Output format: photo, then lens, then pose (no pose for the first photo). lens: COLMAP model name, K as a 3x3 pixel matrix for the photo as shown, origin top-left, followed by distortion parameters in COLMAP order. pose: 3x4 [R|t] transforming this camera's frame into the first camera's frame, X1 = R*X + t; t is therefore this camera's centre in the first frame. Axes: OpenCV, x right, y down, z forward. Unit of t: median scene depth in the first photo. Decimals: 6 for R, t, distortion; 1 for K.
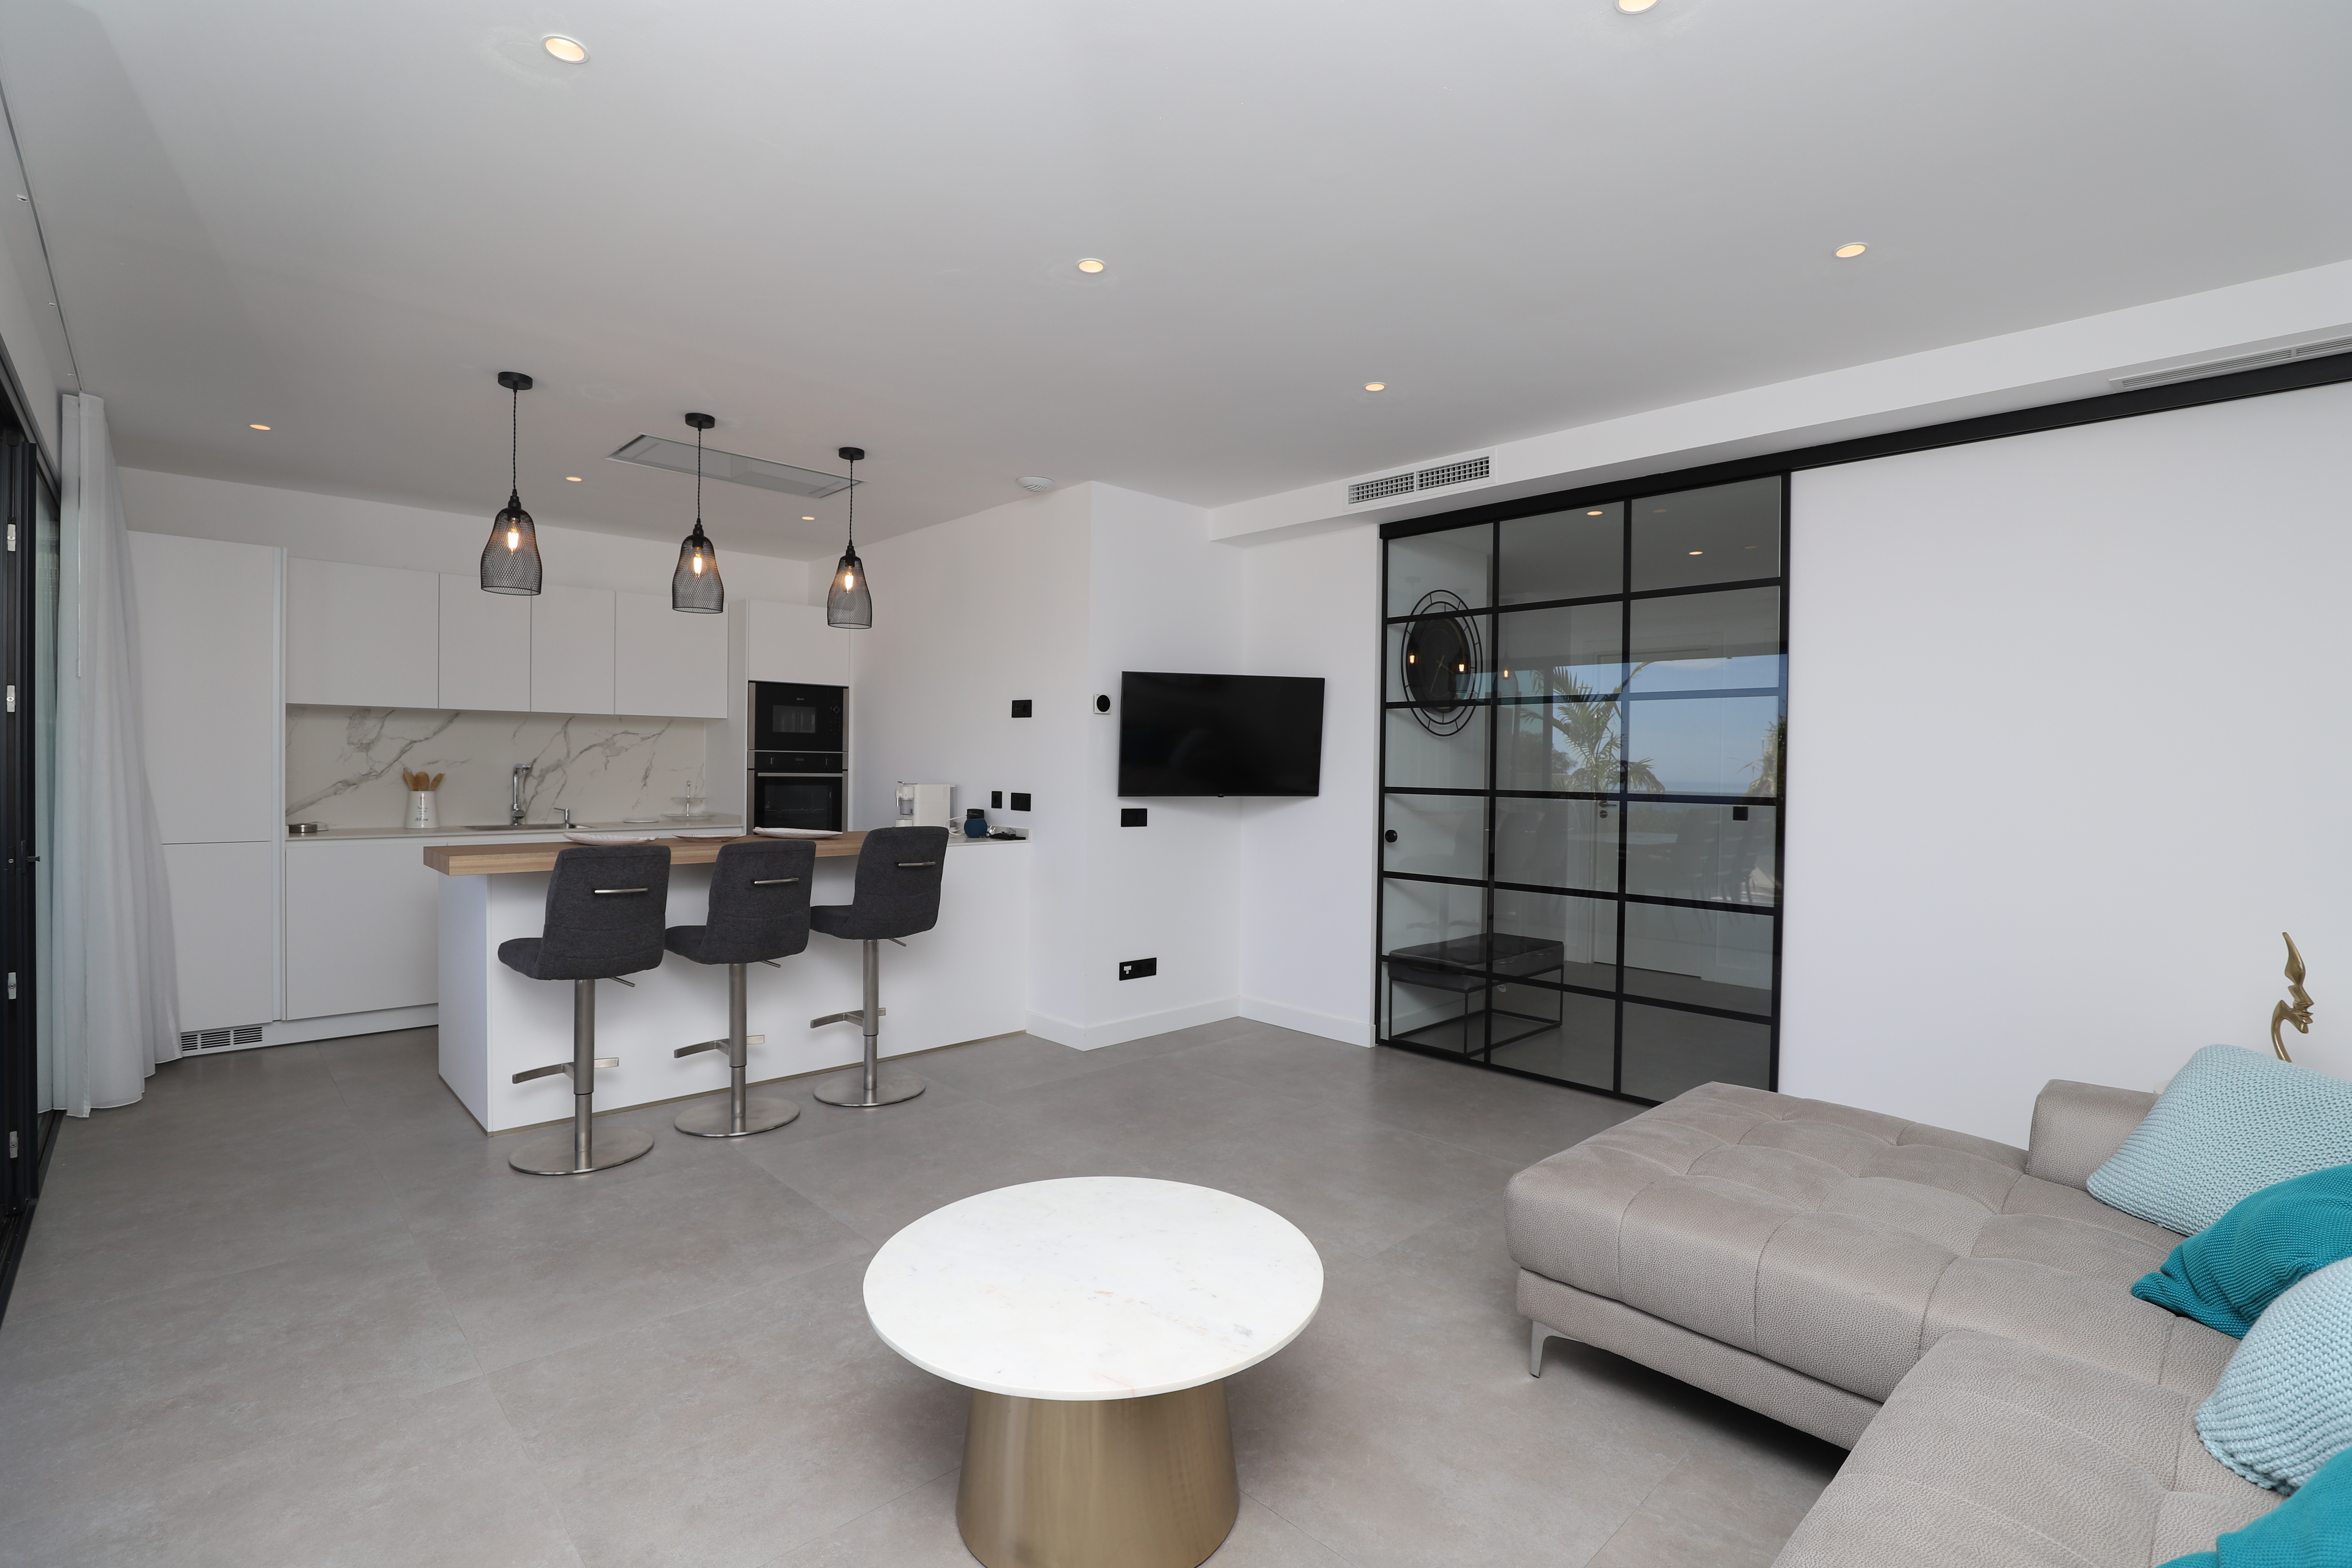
lens RADIAL K [[1081.8, 0, 1207.3], [0, 1081.8, 805.5], [0, 0, 1]] dist [-0.037740, 0.007461]
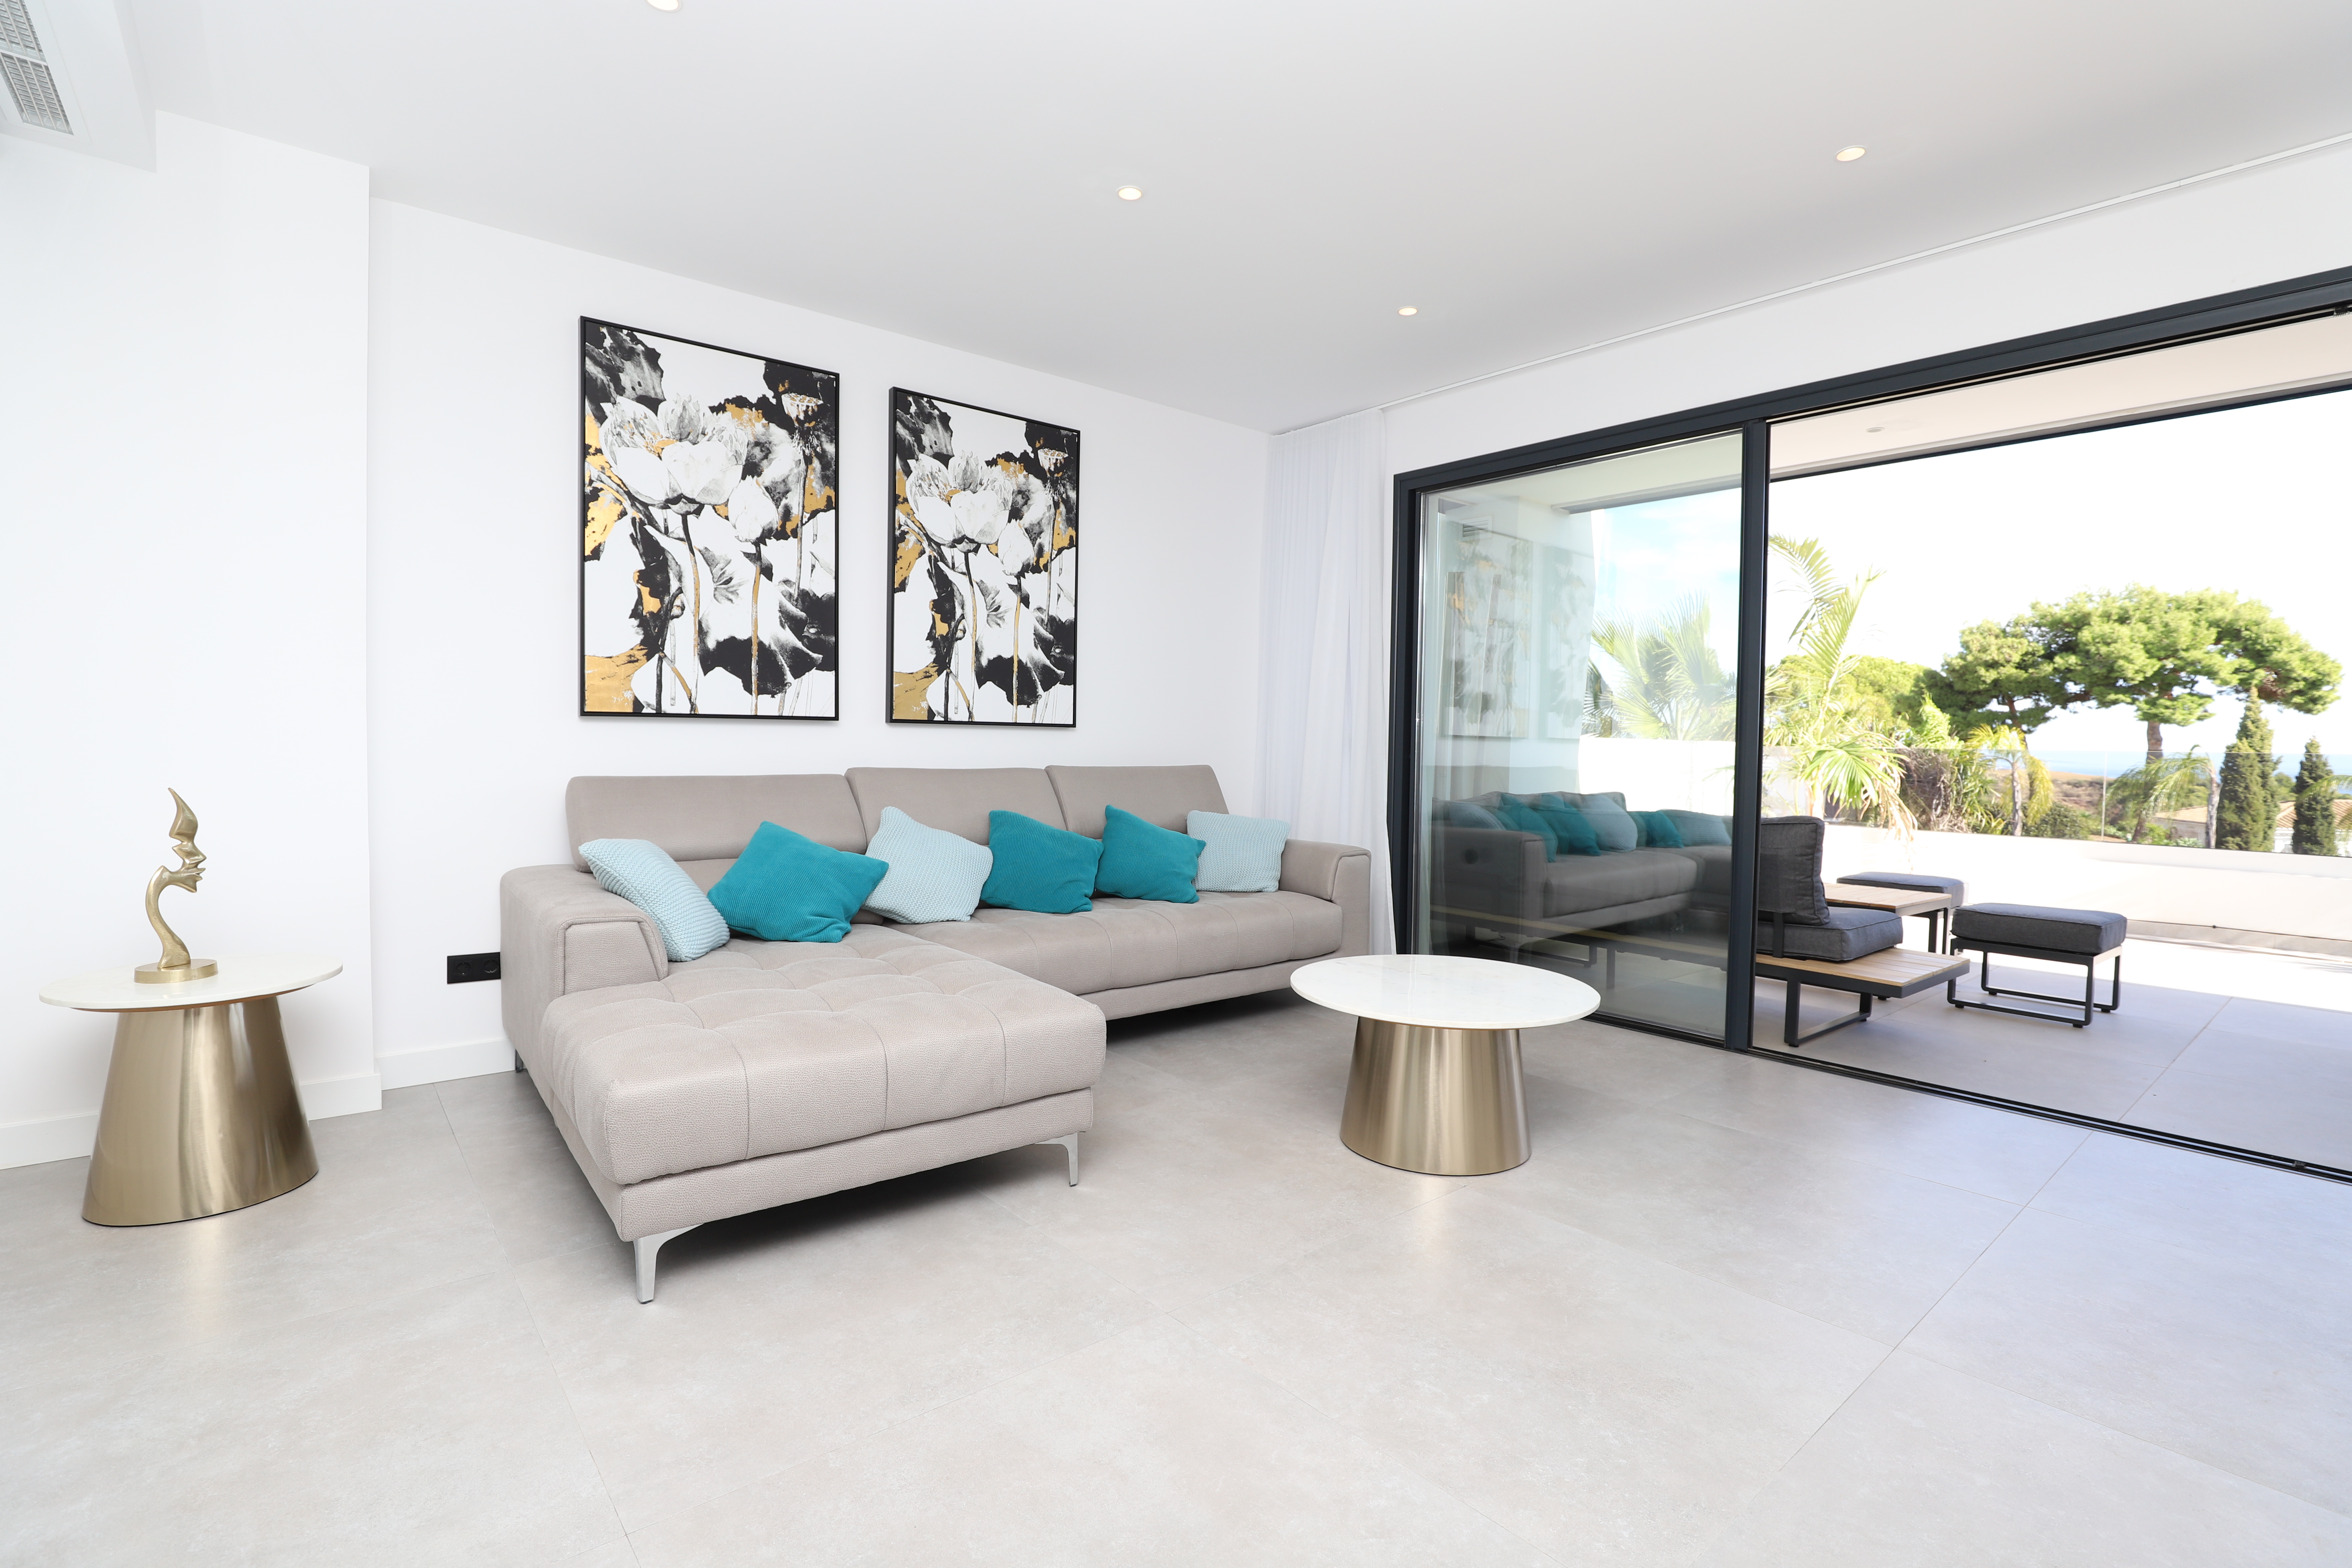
lens RADIAL K [[1081.8, 0, 1188.9], [0, 1081.8, 776.4], [0, 0, 1]] dist [-0.037740, 0.007461]
pose [[-0.995677, -0.032363, 0.087059, 0.059652], [-0.026874, 0.997620, 0.063502, 0.017787], [-0.088907, 0.060888, -0.994177, 0.923989]]
